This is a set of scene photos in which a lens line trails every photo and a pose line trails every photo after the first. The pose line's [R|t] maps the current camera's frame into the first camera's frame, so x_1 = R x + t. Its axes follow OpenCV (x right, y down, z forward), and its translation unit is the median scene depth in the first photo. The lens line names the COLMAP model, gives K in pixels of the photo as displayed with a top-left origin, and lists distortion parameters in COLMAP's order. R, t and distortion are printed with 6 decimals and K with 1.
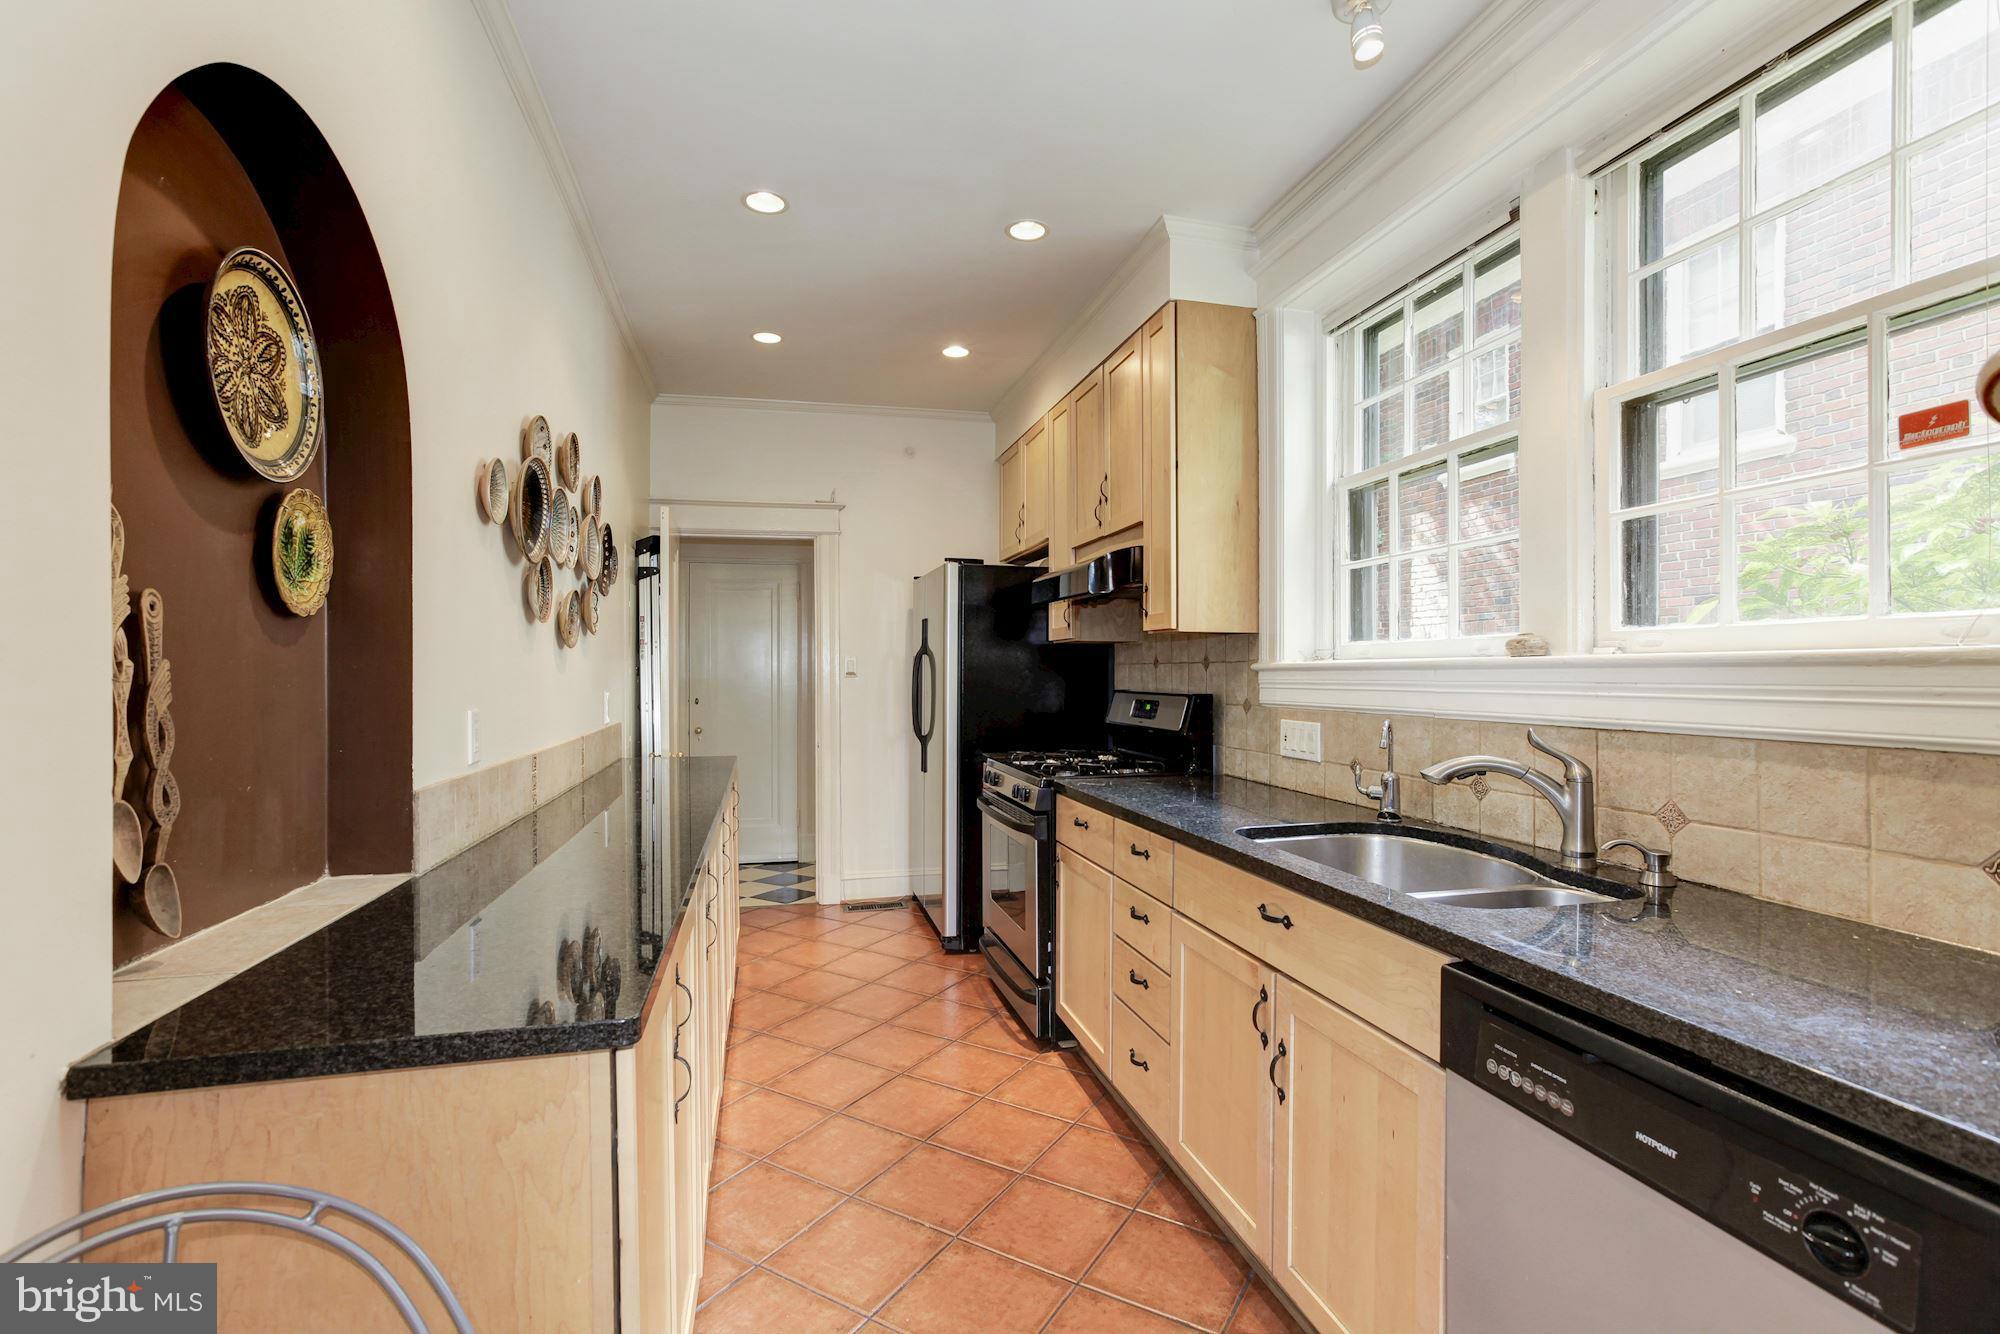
lens RADIAL K [[911.7, 0, 1011.7], [0, 911.7, 673.6], [0, 0, 1]] dist [-0.011761, 0.000044]
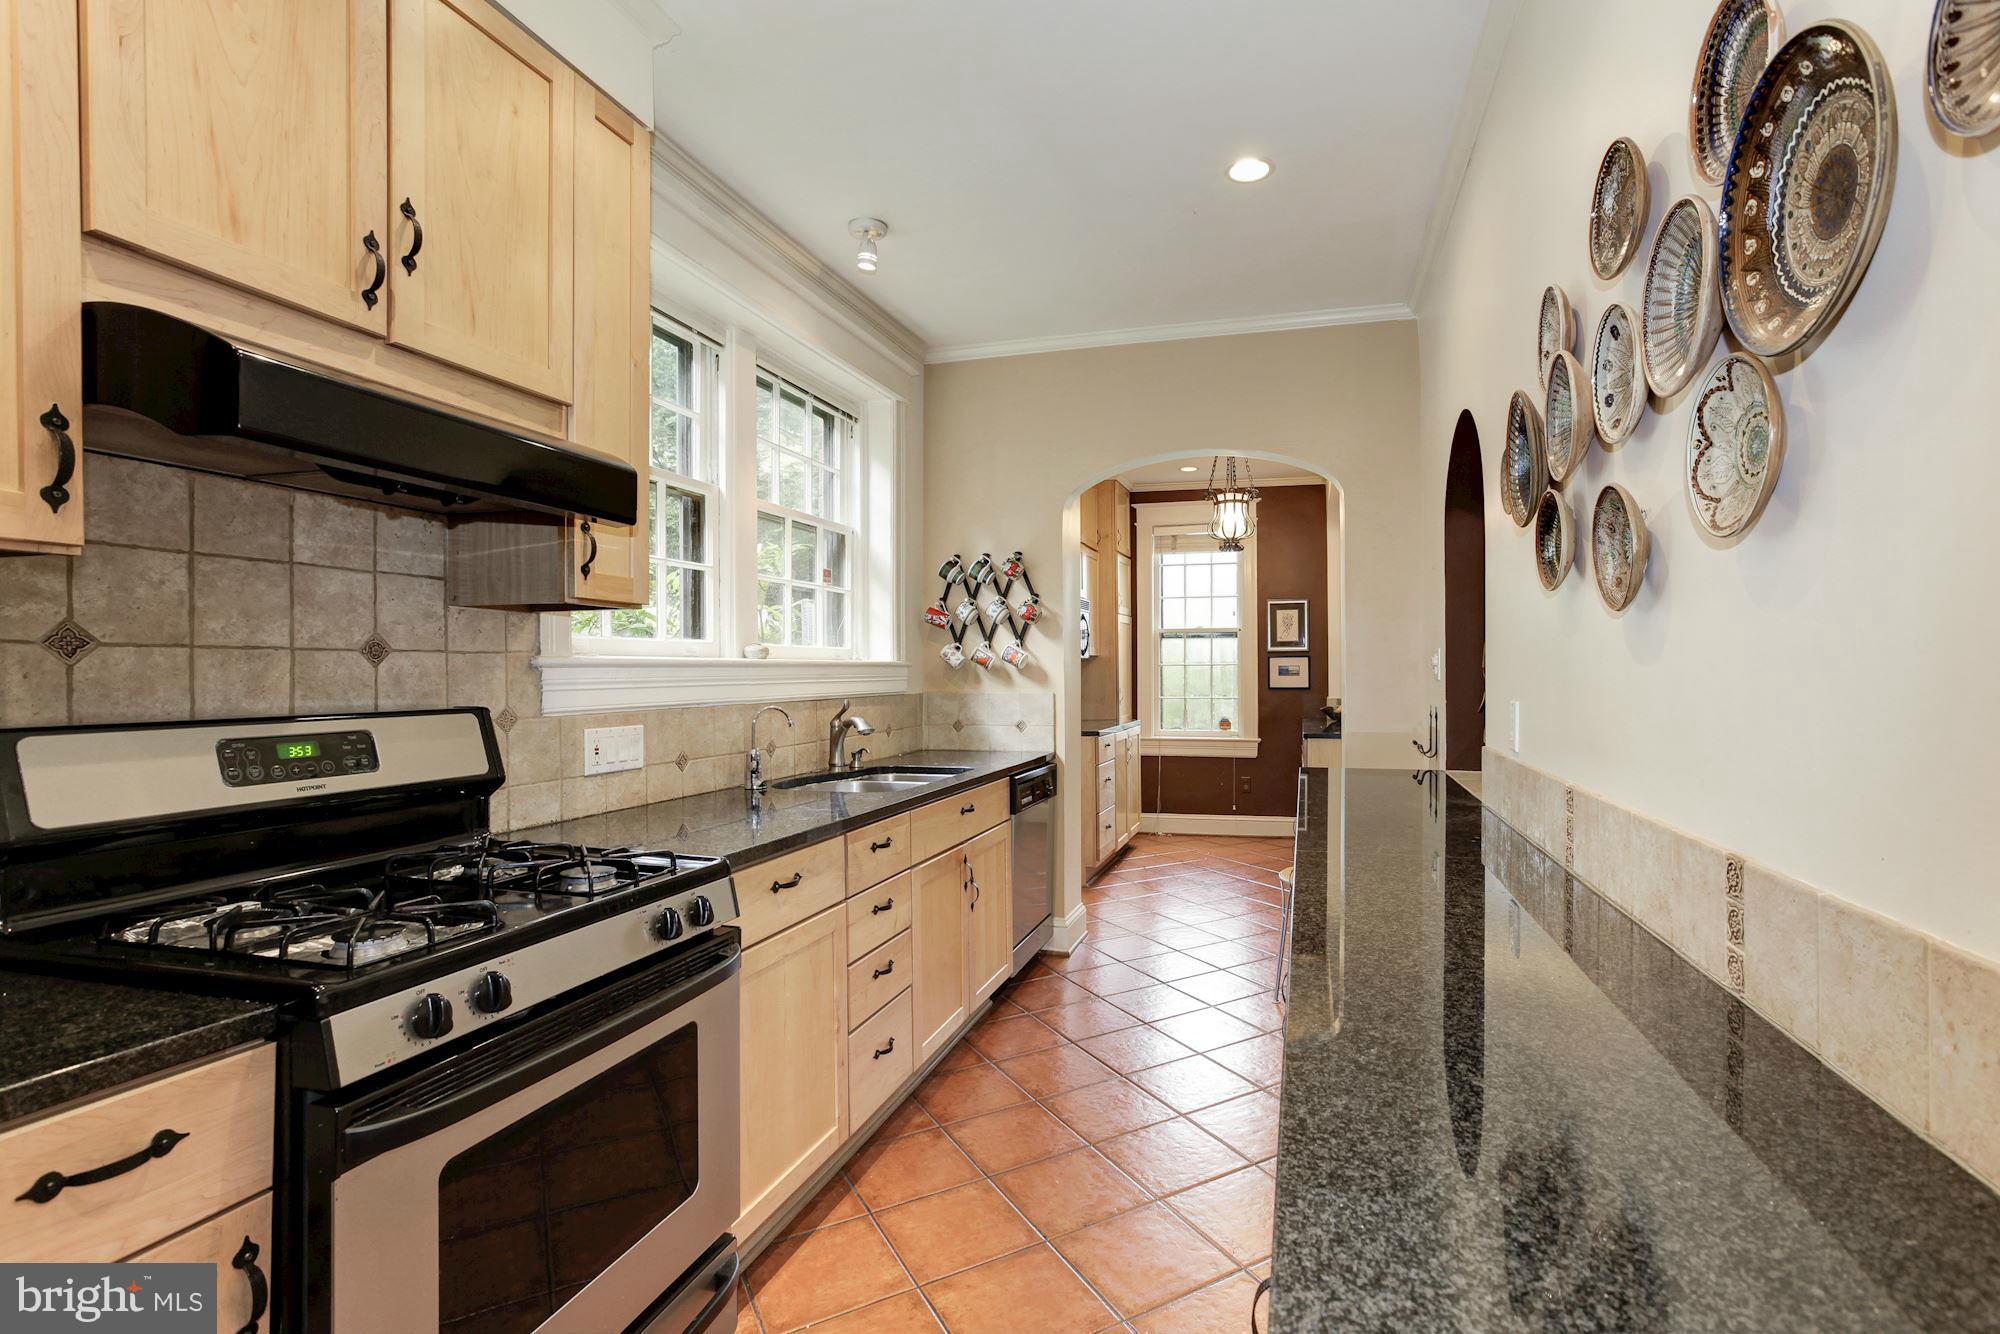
lens RADIAL K [[911.7, 0, 1010.4], [0, 911.7, 666.6], [0, 0, 1]] dist [-0.011761, 0.000044]
pose [[-0.834353, -0.000656, 0.551229, -0.482849], [0.001419, 0.999993, 0.003337, -0.007382], [-0.551228, 0.003566, -0.834347, 1.582454]]
